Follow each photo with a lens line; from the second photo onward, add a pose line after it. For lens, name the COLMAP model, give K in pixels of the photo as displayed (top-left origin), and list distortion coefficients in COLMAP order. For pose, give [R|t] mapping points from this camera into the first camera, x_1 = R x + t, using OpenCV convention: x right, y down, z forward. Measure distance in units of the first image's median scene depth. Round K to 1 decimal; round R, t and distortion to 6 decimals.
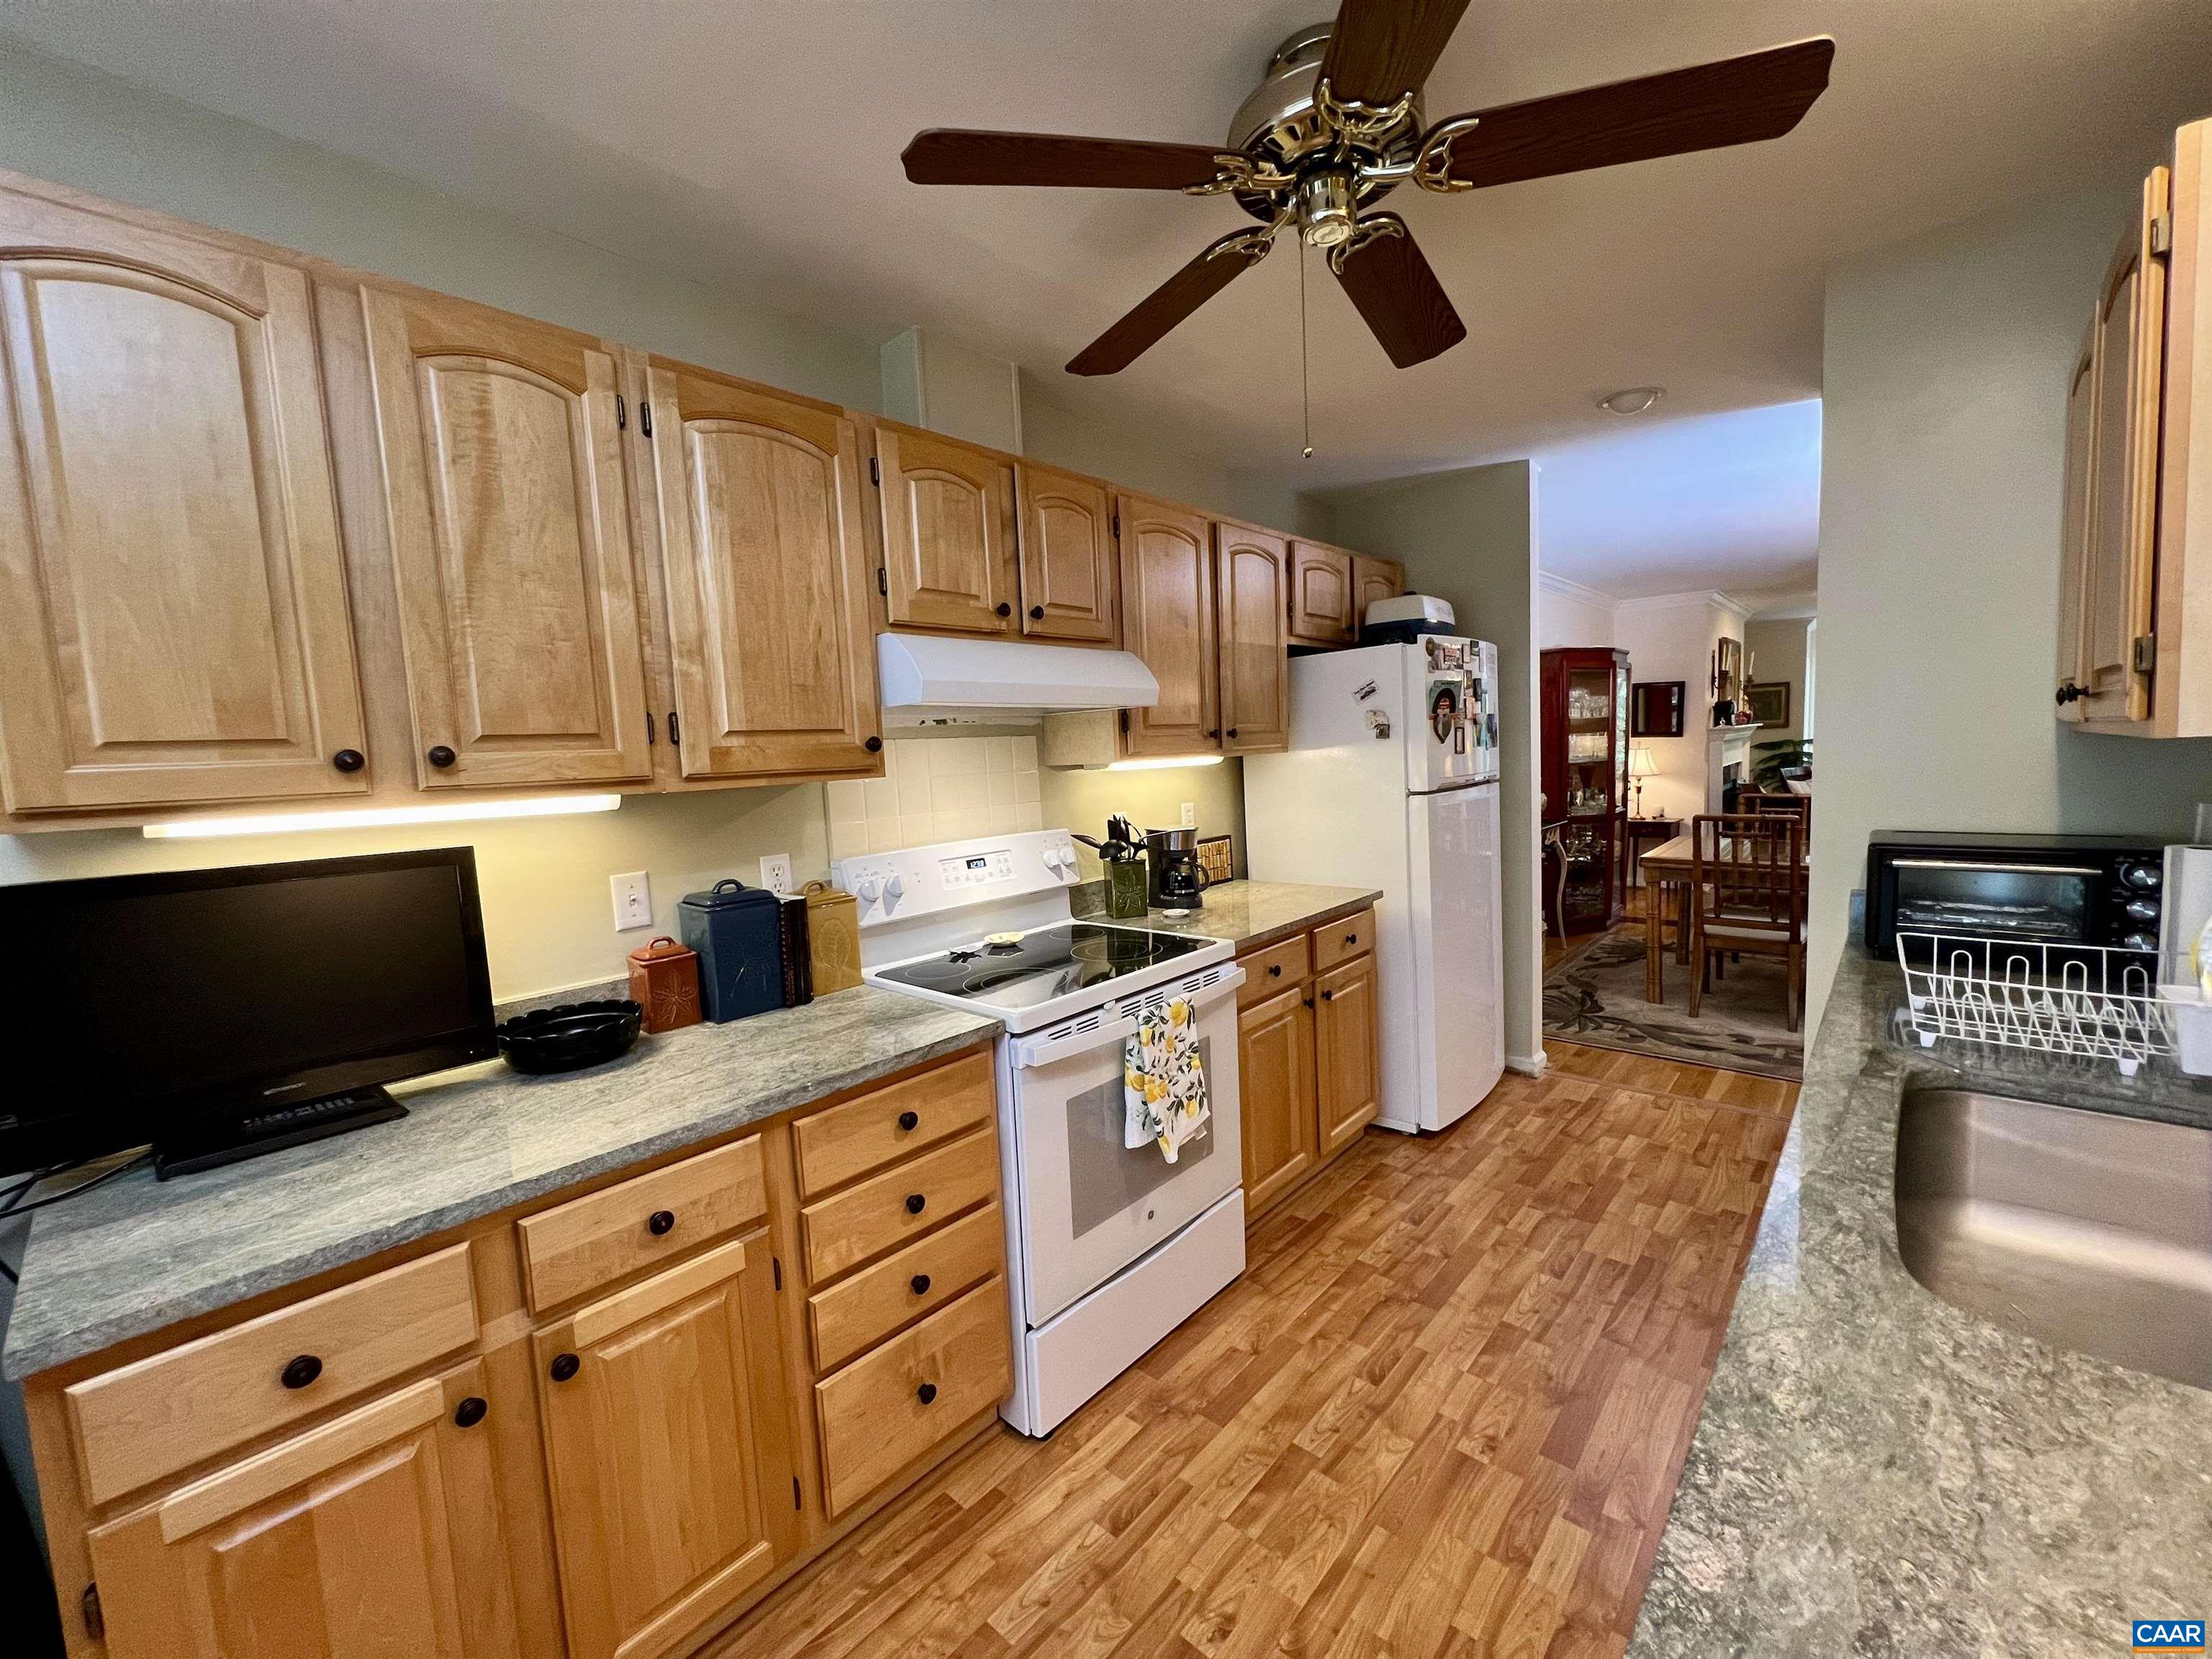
lens RADIAL K [[885.4, 0, 1115.3], [0, 885.4, 830.7], [0, 0, 1]] dist [0.000435, 0.000143]
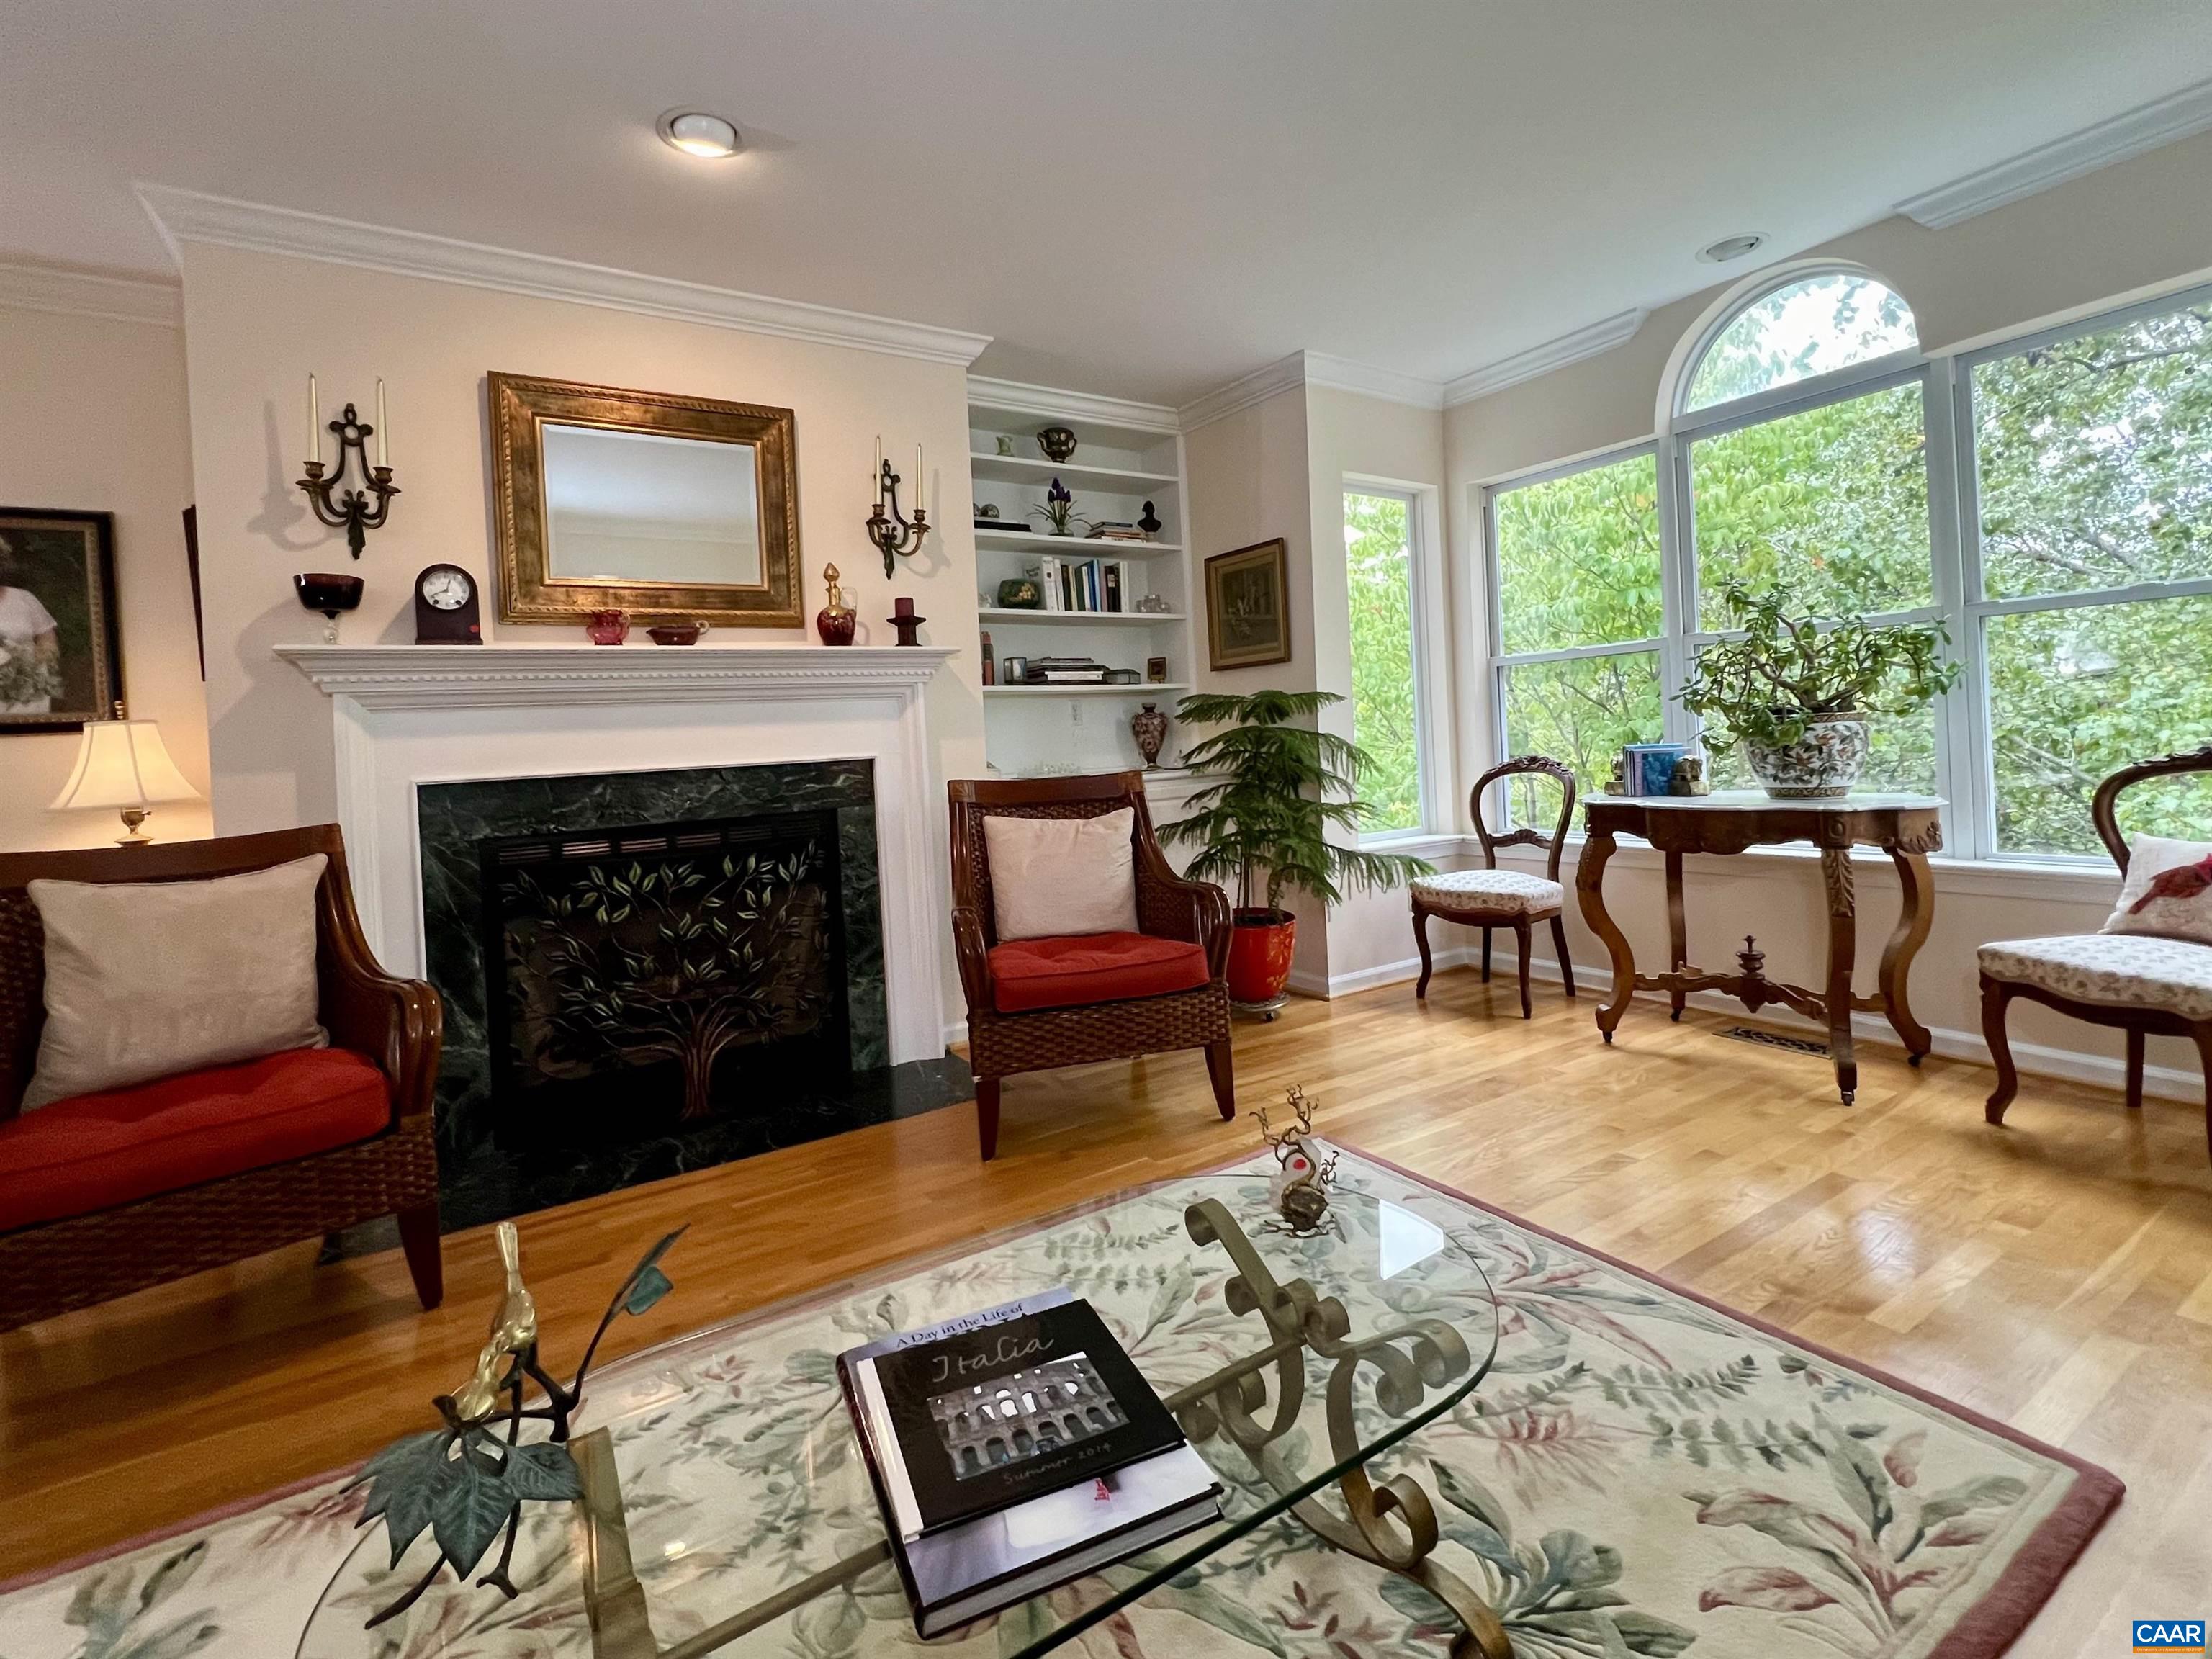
lens RADIAL K [[1032.2, 0, 1116.8], [0, 1032.2, 738.5], [0, 0, 1]] dist [-0.002899, 0.000456]
pose [[0.963700, -0.000232, -0.266987, 2.866300], [-0.018951, 0.997418, -0.069273, -0.191010], [0.266314, 0.071819, 0.961207, 2.045711]]
